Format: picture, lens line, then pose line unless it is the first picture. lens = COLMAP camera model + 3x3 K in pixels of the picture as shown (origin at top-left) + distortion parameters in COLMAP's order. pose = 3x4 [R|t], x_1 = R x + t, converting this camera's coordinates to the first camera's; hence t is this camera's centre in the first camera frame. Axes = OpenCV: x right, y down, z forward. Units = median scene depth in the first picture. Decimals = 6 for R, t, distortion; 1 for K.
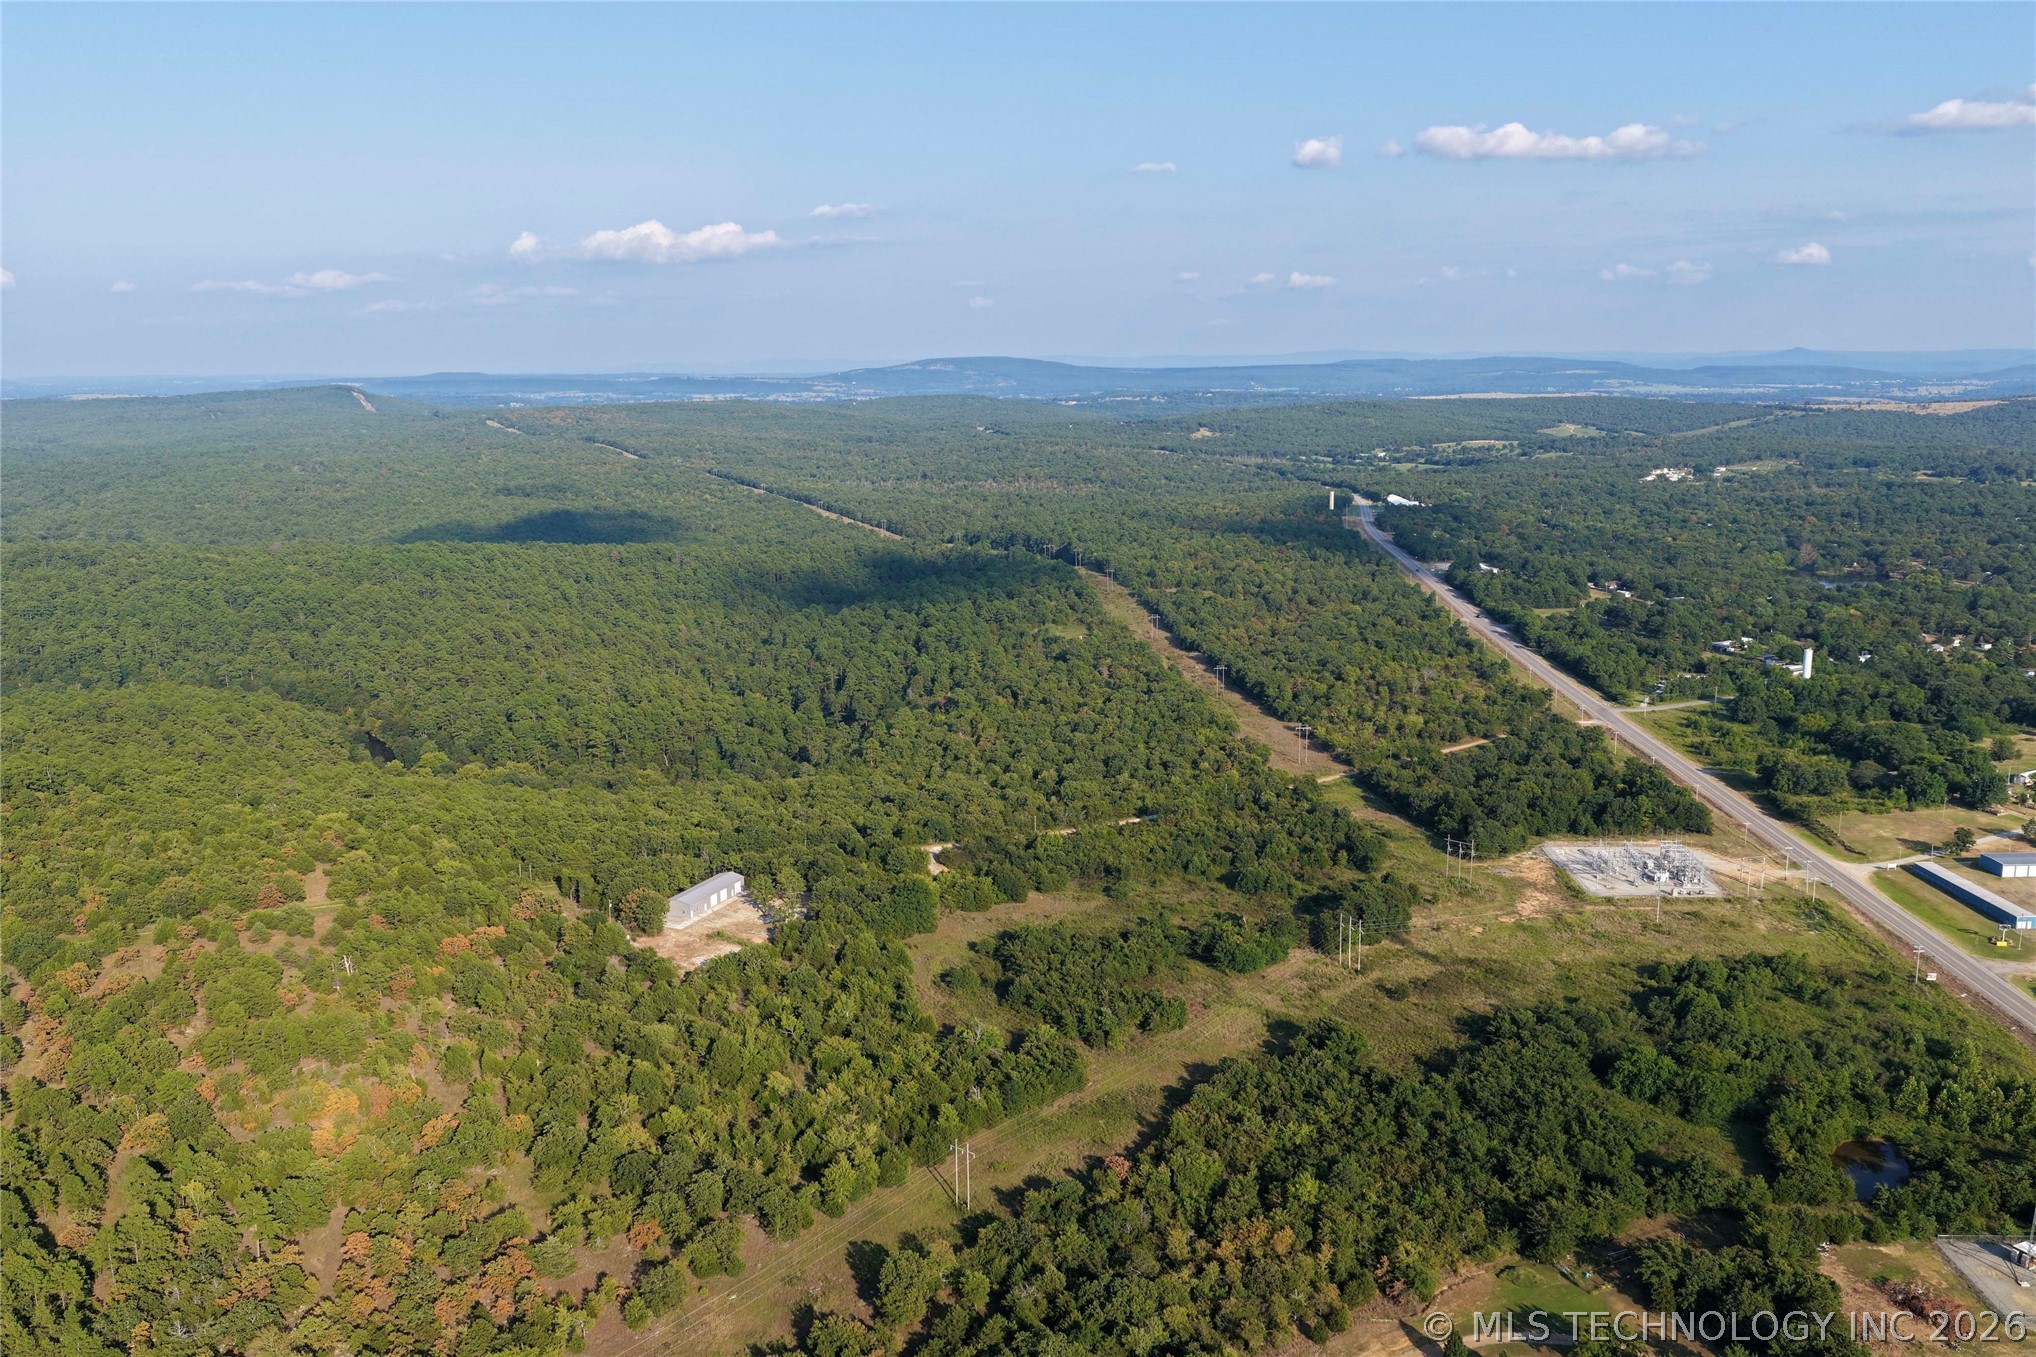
lens RADIAL K [[1695.5, 0, 1024.9], [0, 1695.5, 675.5], [0, 0, 1]] dist [-0.010750, 0.039376]
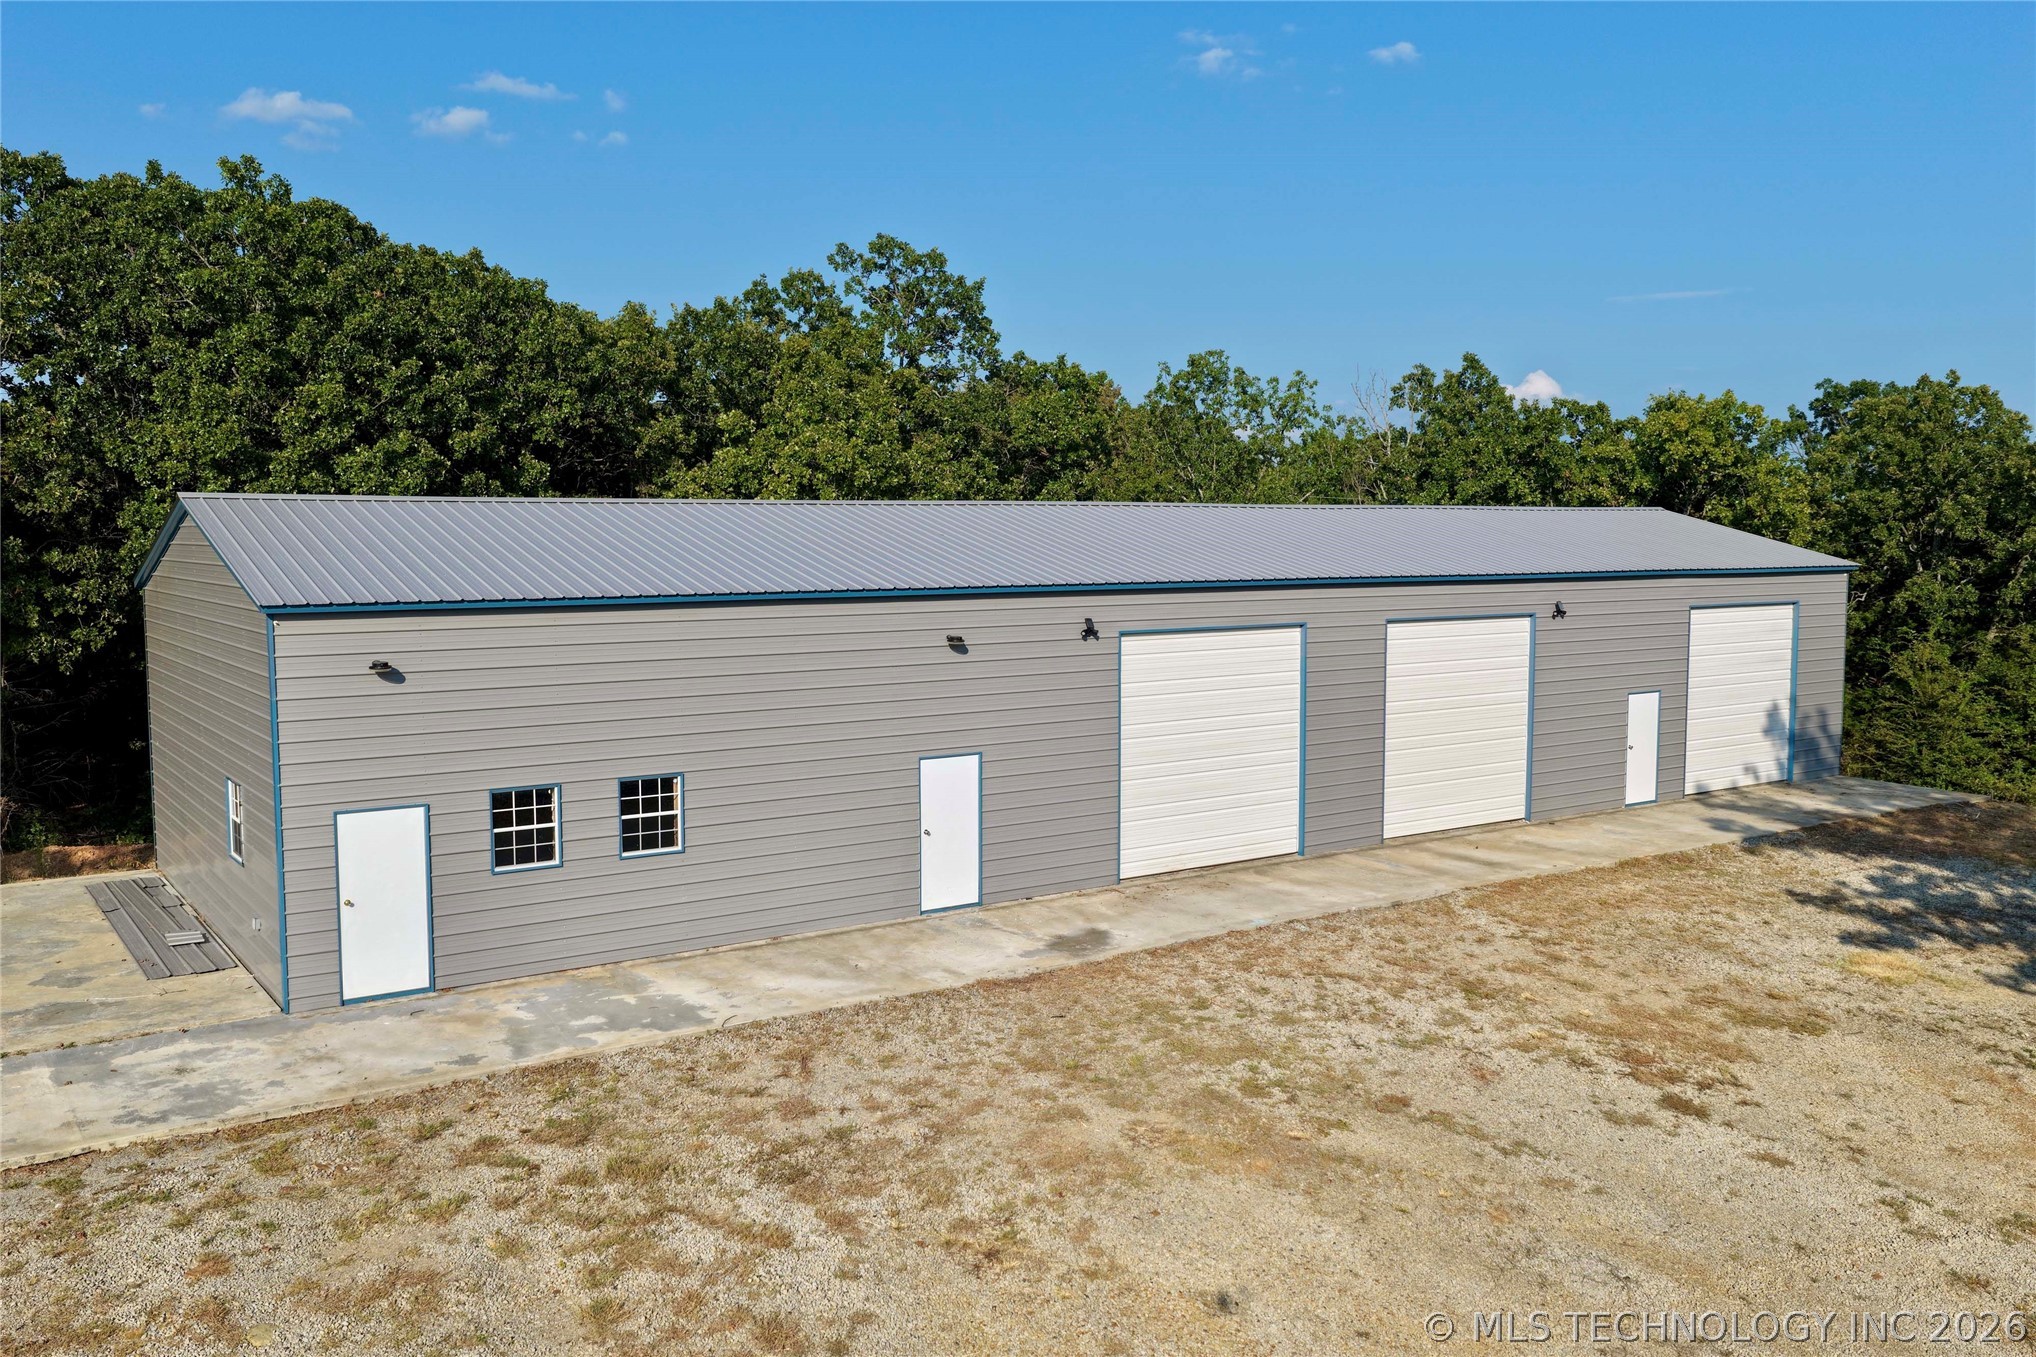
lens RADIAL K [[1695.5, 0, 1024.9], [0, 1695.5, 675.5], [0, 0, 1]] dist [-0.010750, 0.039376]
pose [[0.850264, 0.055522, -0.523420, -0.157363], [-0.106346, 0.992034, -0.067522, 0.129597], [0.515501, 0.113075, 0.849395, 0.923990]]
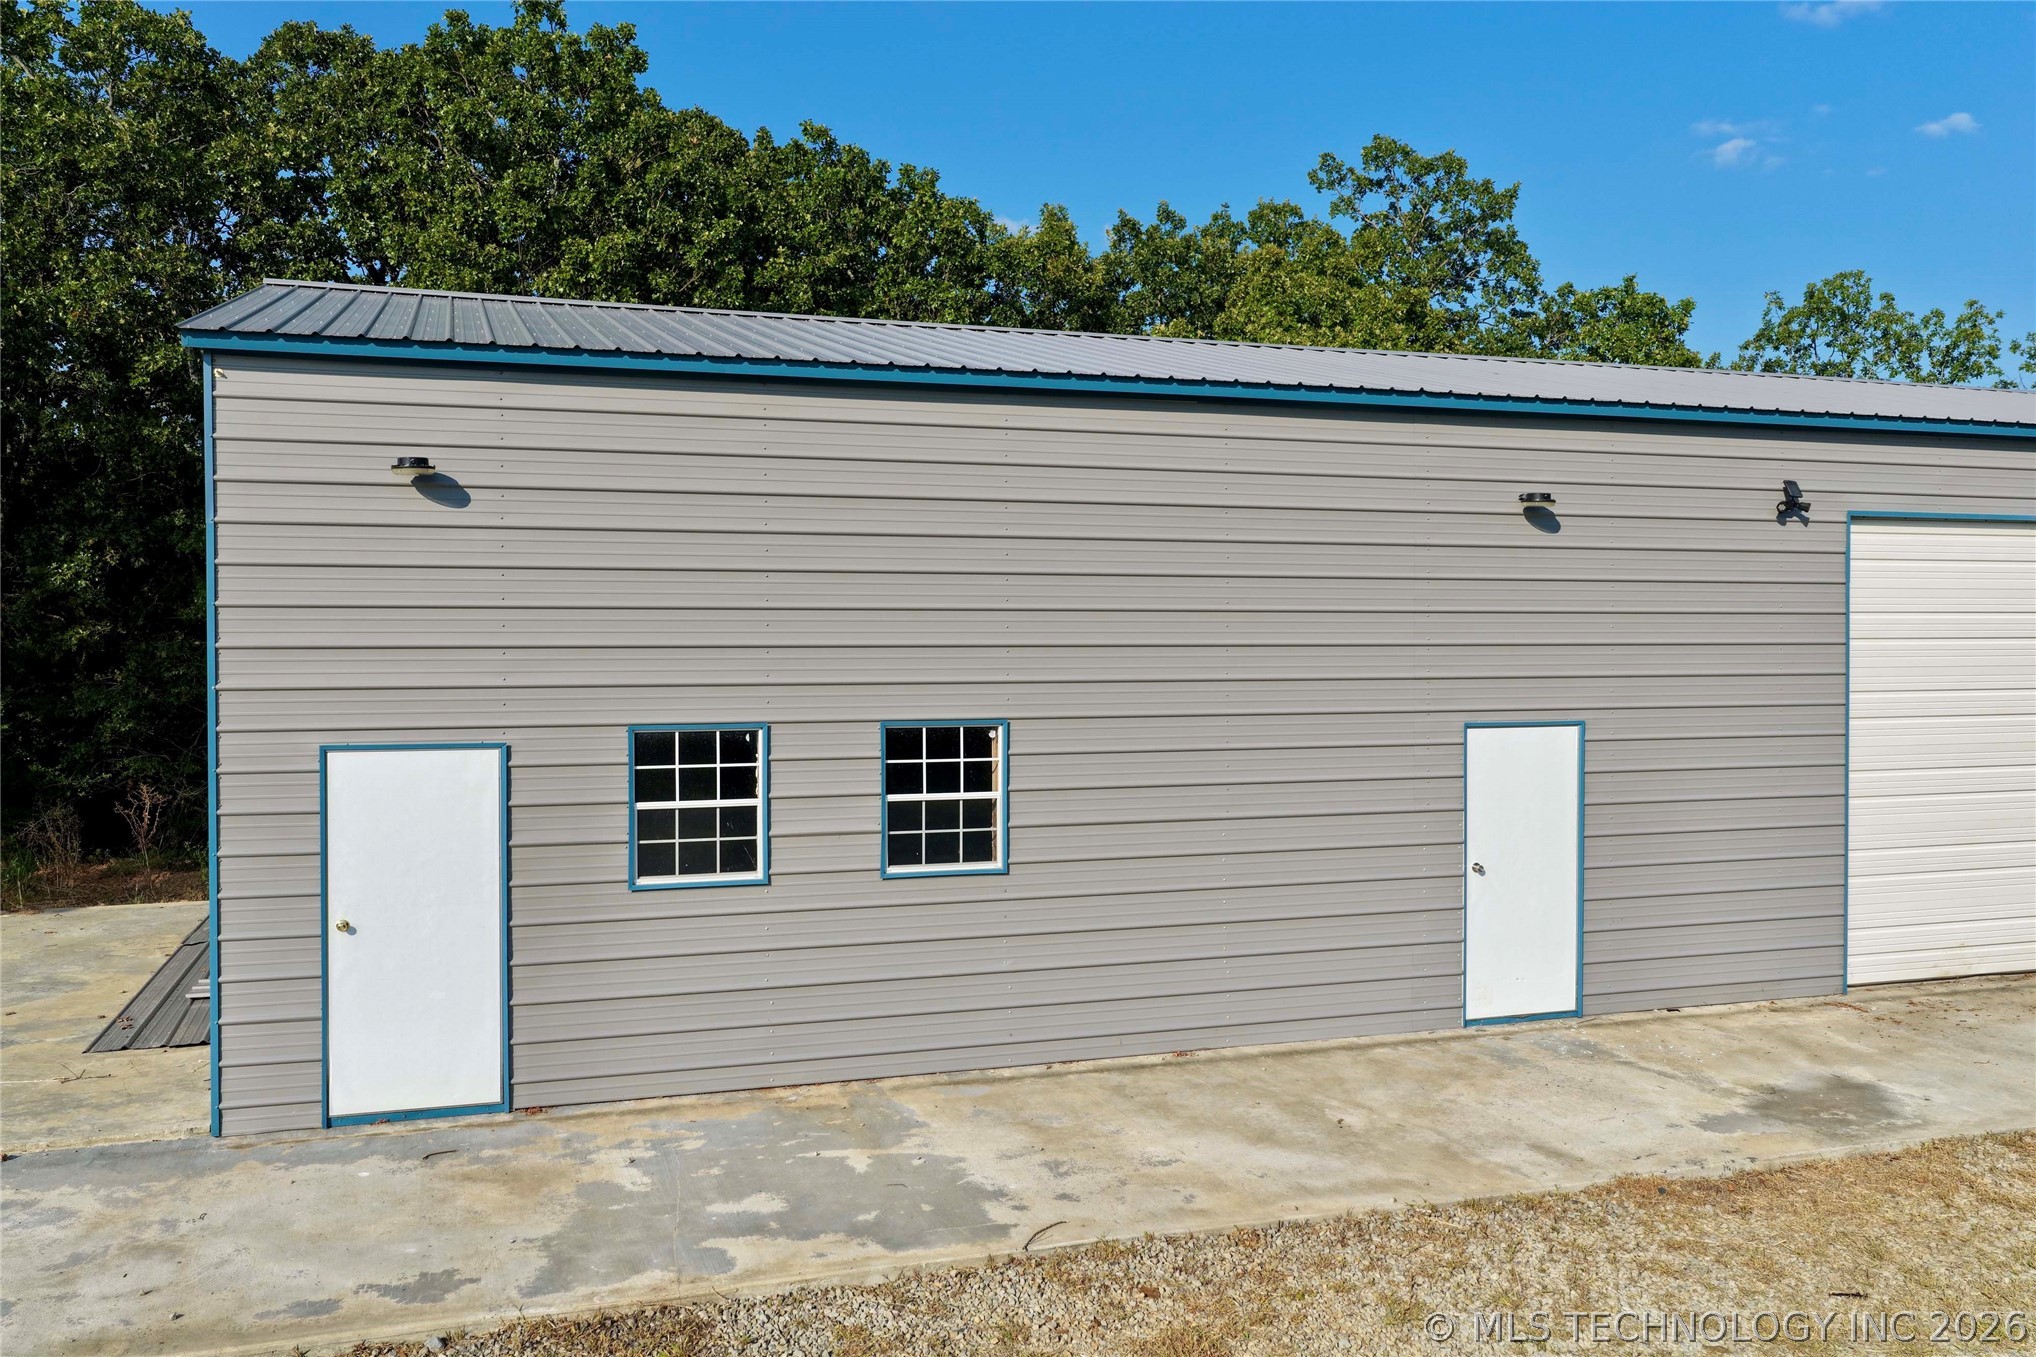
lens RADIAL K [[1695.5, 0, 1024.9], [0, 1695.5, 675.5], [0, 0, 1]] dist [-0.010750, 0.039376]
pose [[0.670595, 0.022391, -0.741486, -0.168598], [-0.144796, 0.984270, -0.101230, 0.131442], [0.727555, 0.175248, 0.663288, 0.939155]]
